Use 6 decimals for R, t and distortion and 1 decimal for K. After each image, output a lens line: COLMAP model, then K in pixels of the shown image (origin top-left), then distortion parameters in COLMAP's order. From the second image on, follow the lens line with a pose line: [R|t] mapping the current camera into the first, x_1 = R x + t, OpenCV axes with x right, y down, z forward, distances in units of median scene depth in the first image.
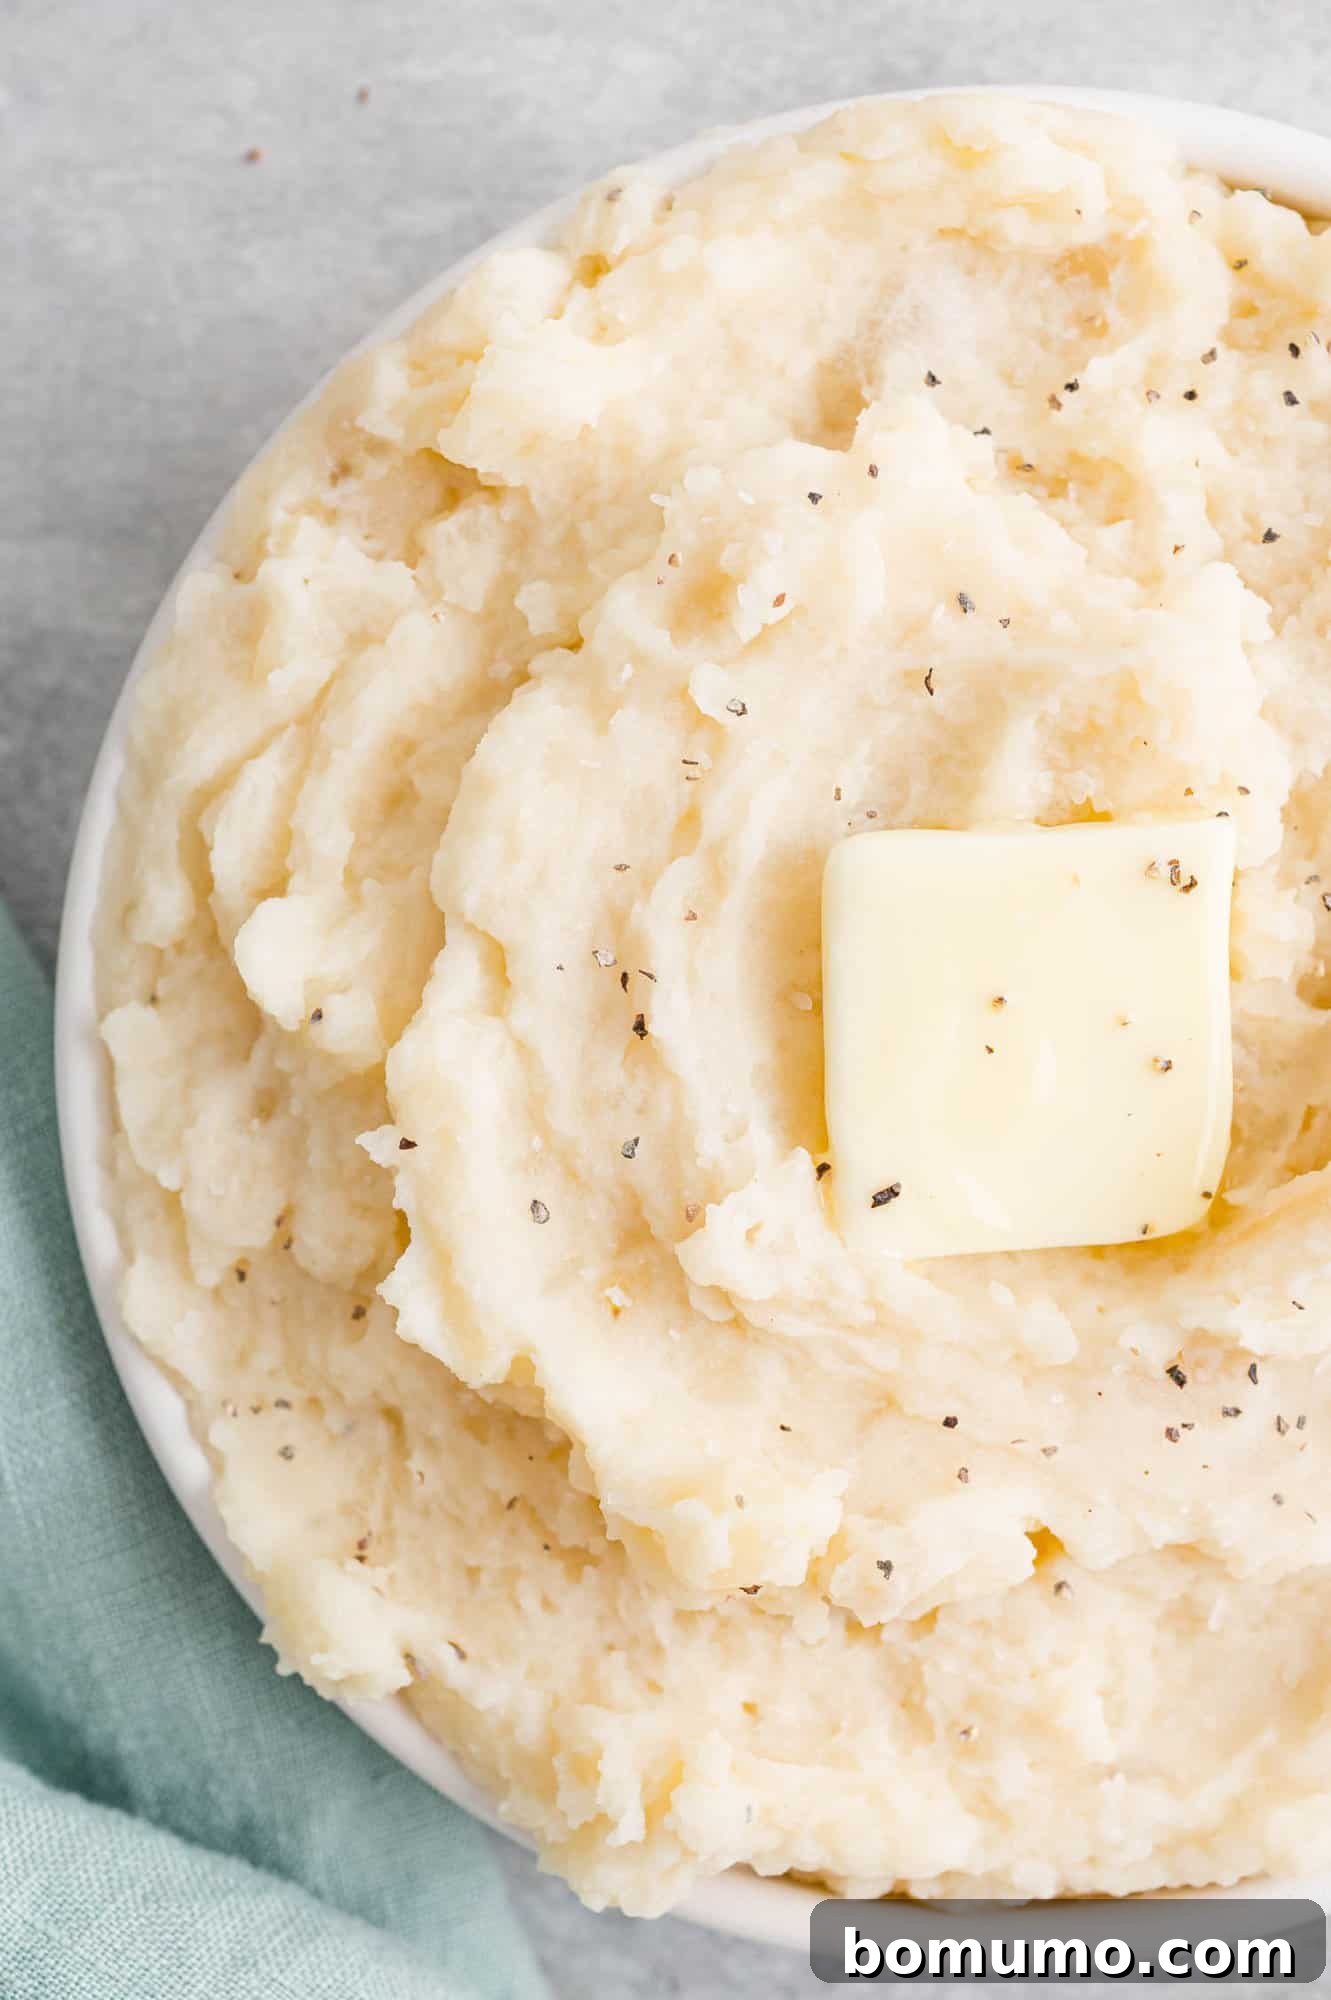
lens RADIAL K [[3170.4, 0, 667.1], [0, 3170.4, 1056.5], [0, 0, 1]] dist [-0.061592, 0.000000]
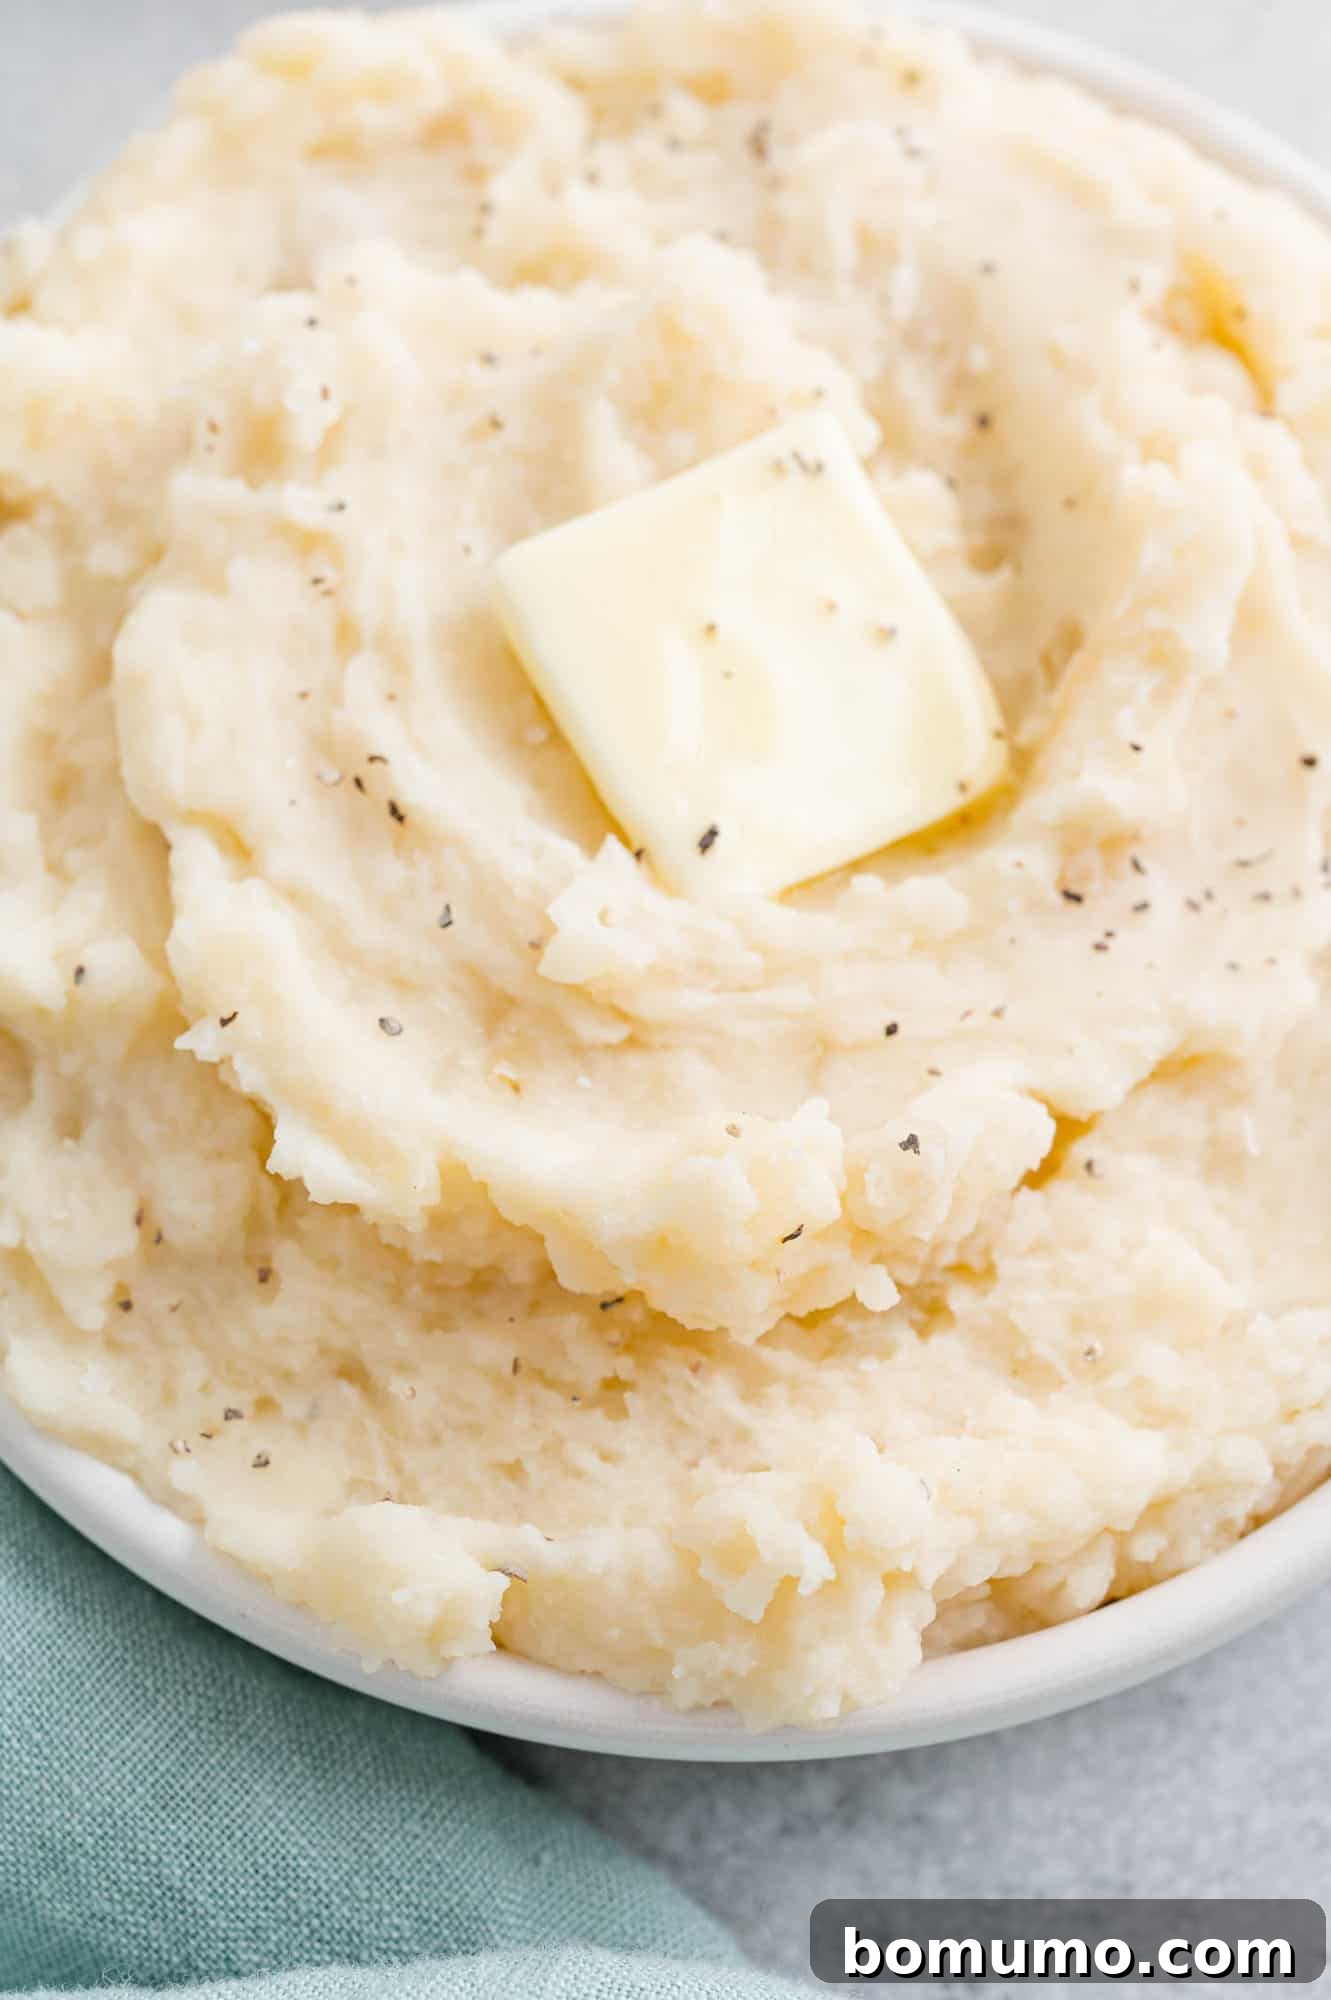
lens RADIAL K [[3170.4, 0, 671.4], [0, 3170.4, 1001.9], [0, 0, 1]] dist [-0.061592, 0.000000]
pose [[0.871841, -0.422984, 0.246936, -0.188120], [0.487666, 0.796555, -0.357328, 0.400764], [-0.045554, 0.431955, 0.900744, 0.163164]]
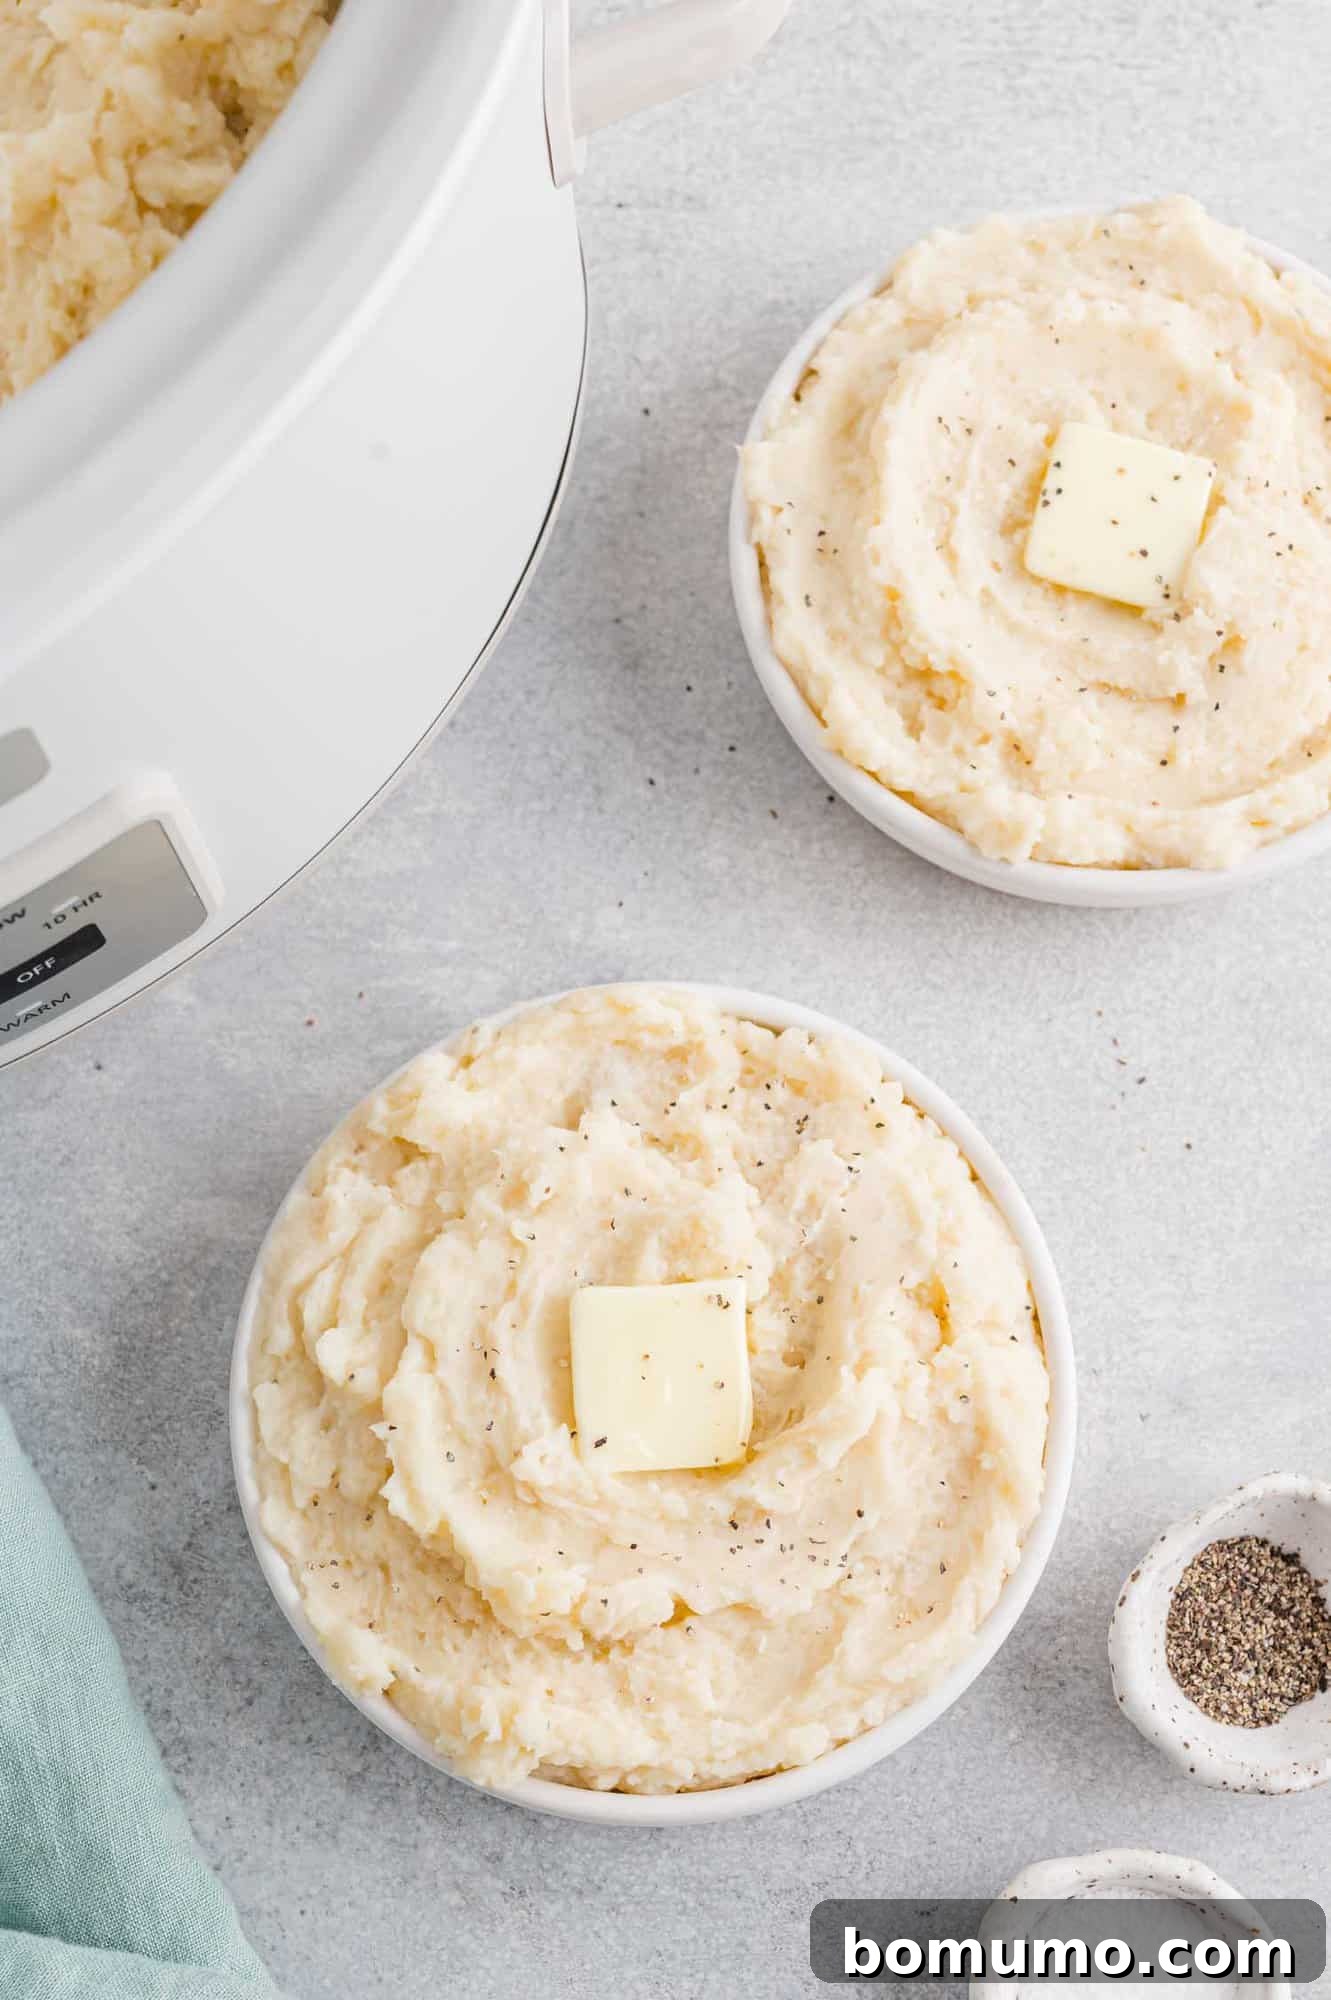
lens RADIAL K [[3170.4, 0, 649.2], [0, 3170.4, 989.2], [0, 0, 1]] dist [-0.061592, 0.000000]
pose [[0.999127, -0.023621, 0.034459, 0.031626], [0.033027, 0.951705, -0.305233, 0.418746], [-0.025584, 0.306104, 0.951654, -1.247089]]
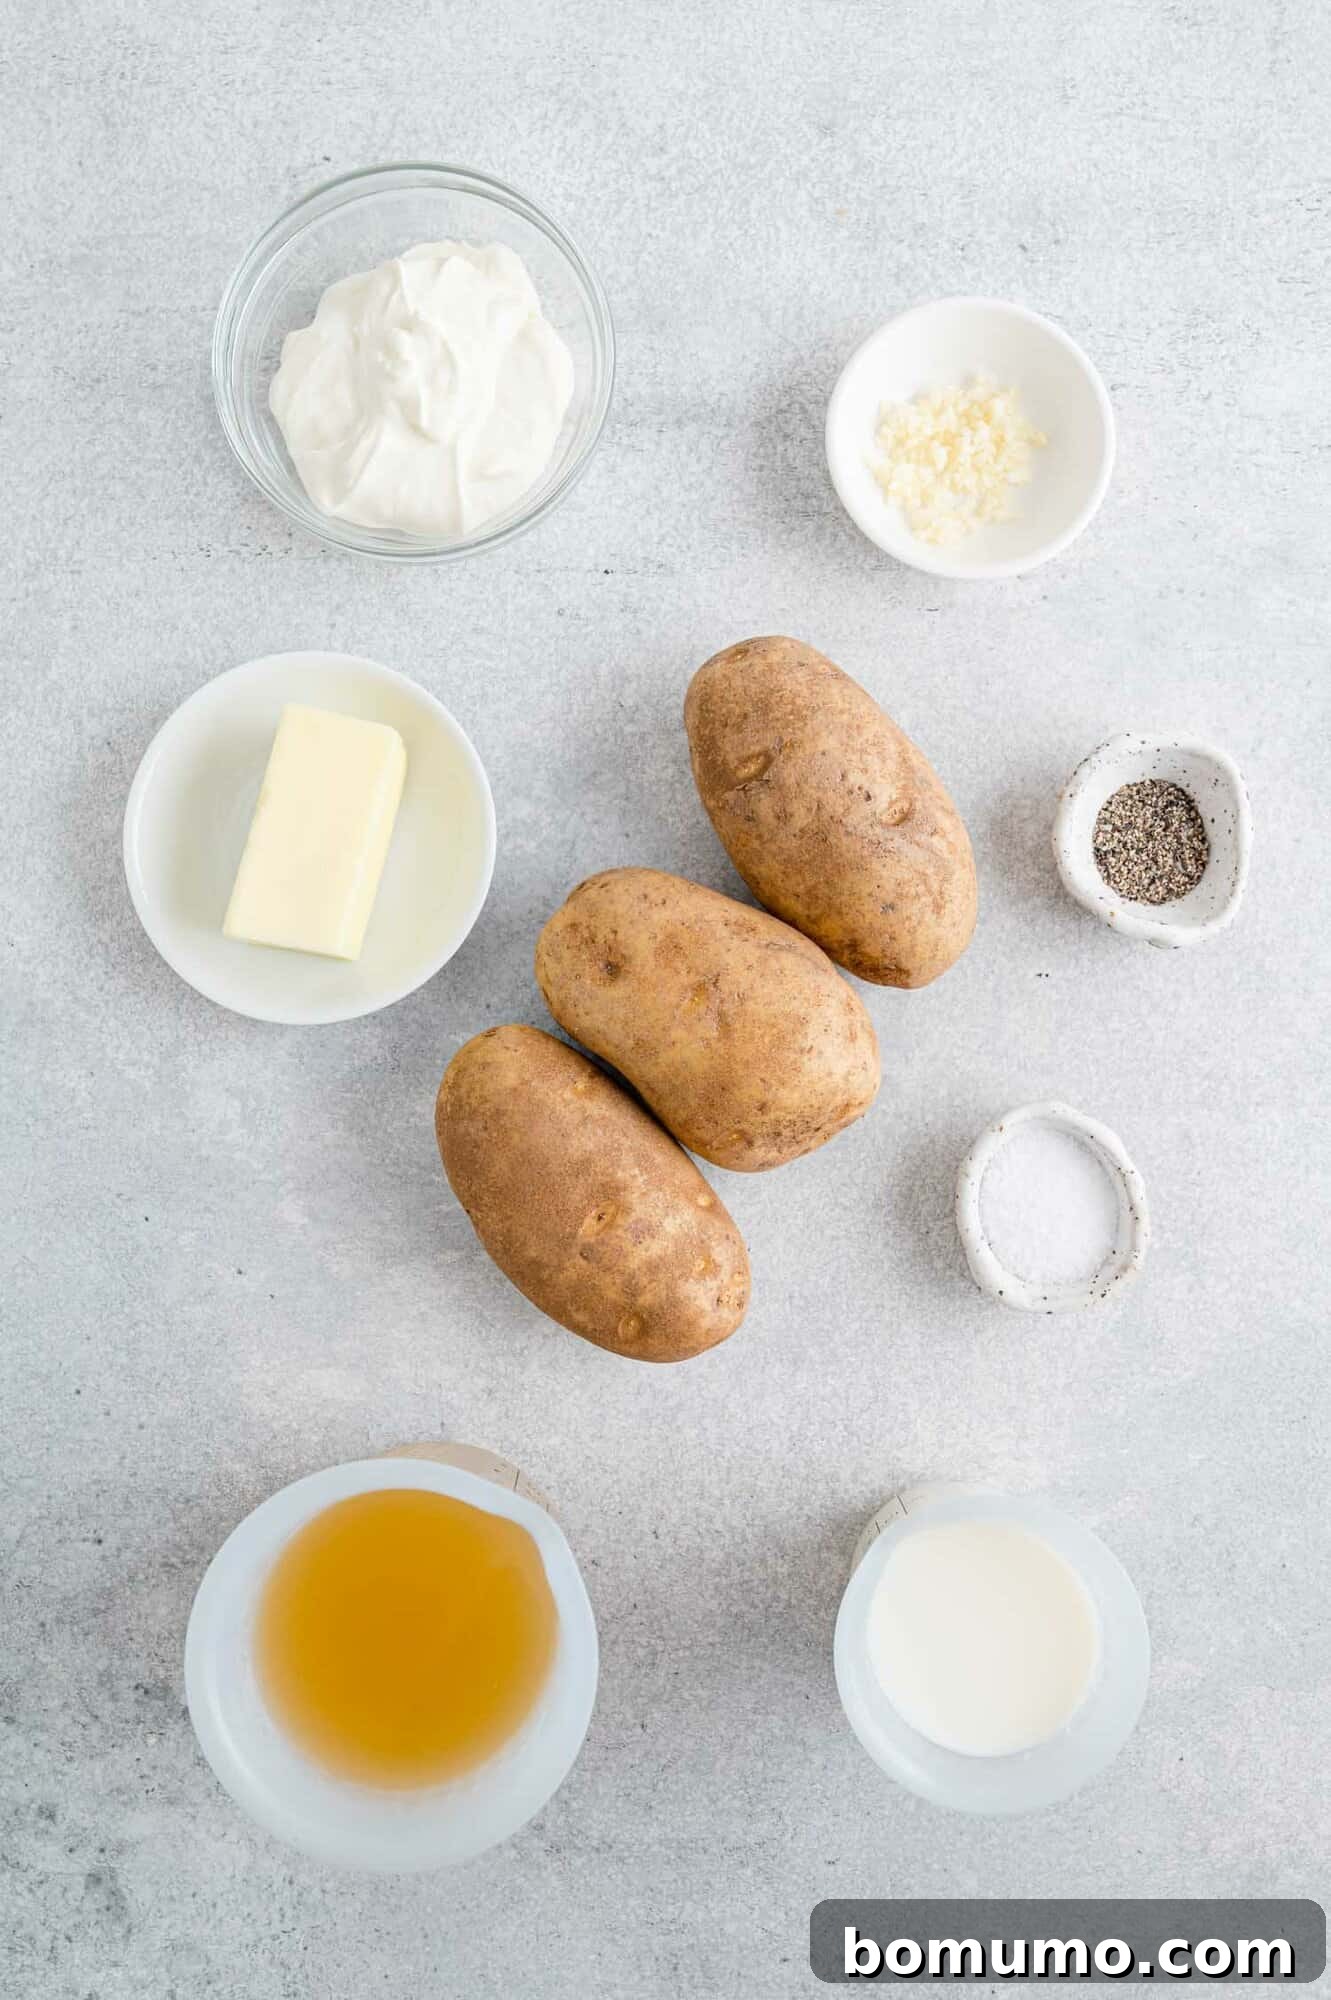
lens RADIAL K [[3170.4, 0, 647.9], [0, 3170.4, 992.4], [0, 0, 1]] dist [-0.061592, 0.000000]
pose [[0.998561, -0.026276, 0.046739, -0.027858], [0.040260, 0.943154, -0.329908, 0.574251], [-0.035414, 0.331315, 0.942855, -2.237787]]
